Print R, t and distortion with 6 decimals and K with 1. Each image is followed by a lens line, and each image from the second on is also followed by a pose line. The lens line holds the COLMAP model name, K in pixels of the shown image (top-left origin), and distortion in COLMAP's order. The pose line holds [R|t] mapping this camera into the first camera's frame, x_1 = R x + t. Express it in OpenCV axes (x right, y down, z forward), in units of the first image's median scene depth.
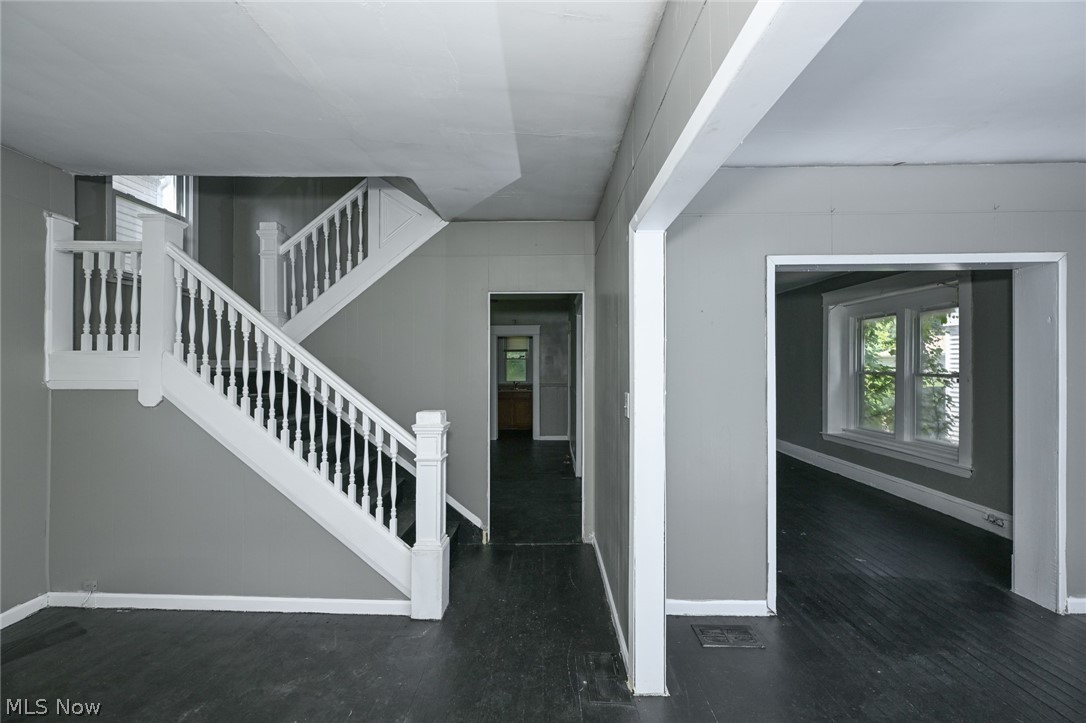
lens RADIAL K [[432.2, 0, 543.1], [0, 432.2, 361.8], [0, 0, 1]] dist [0.000057, 0.000126]
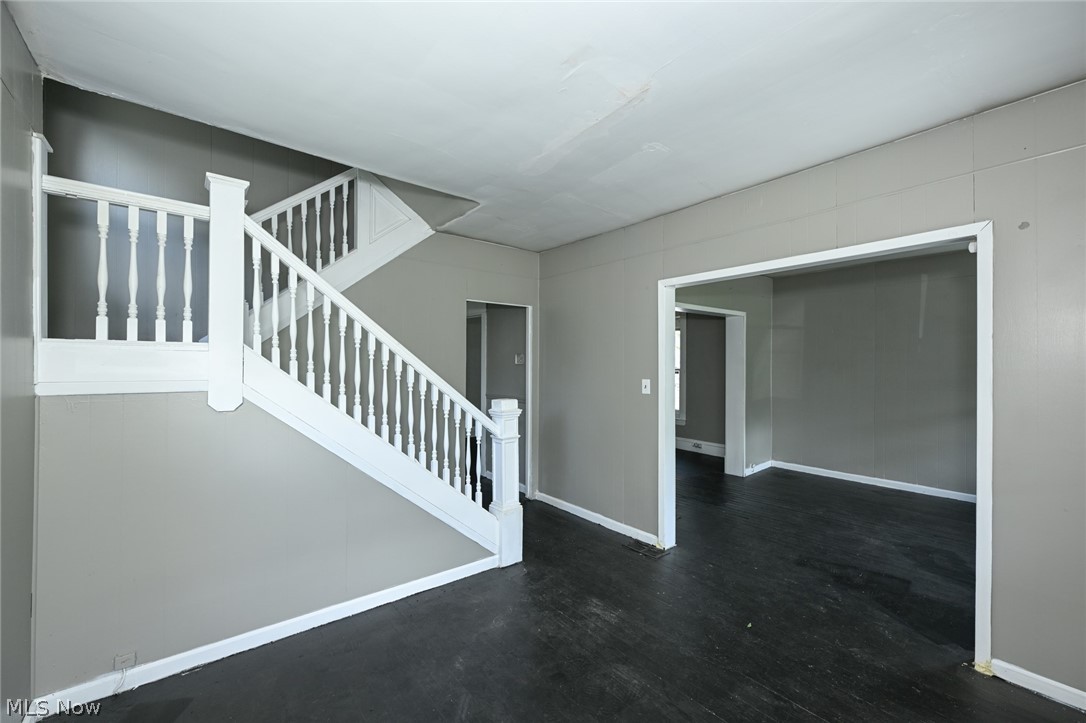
lens RADIAL K [[432.2, 0, 542.7], [0, 432.2, 361.7], [0, 0, 1]] dist [0.000057, 0.000126]
pose [[0.763038, 0.005233, 0.646332, -0.952633], [-0.007166, 0.999974, 0.000363, 0.004848], [-0.646314, -0.004909, 0.763056, -0.013308]]
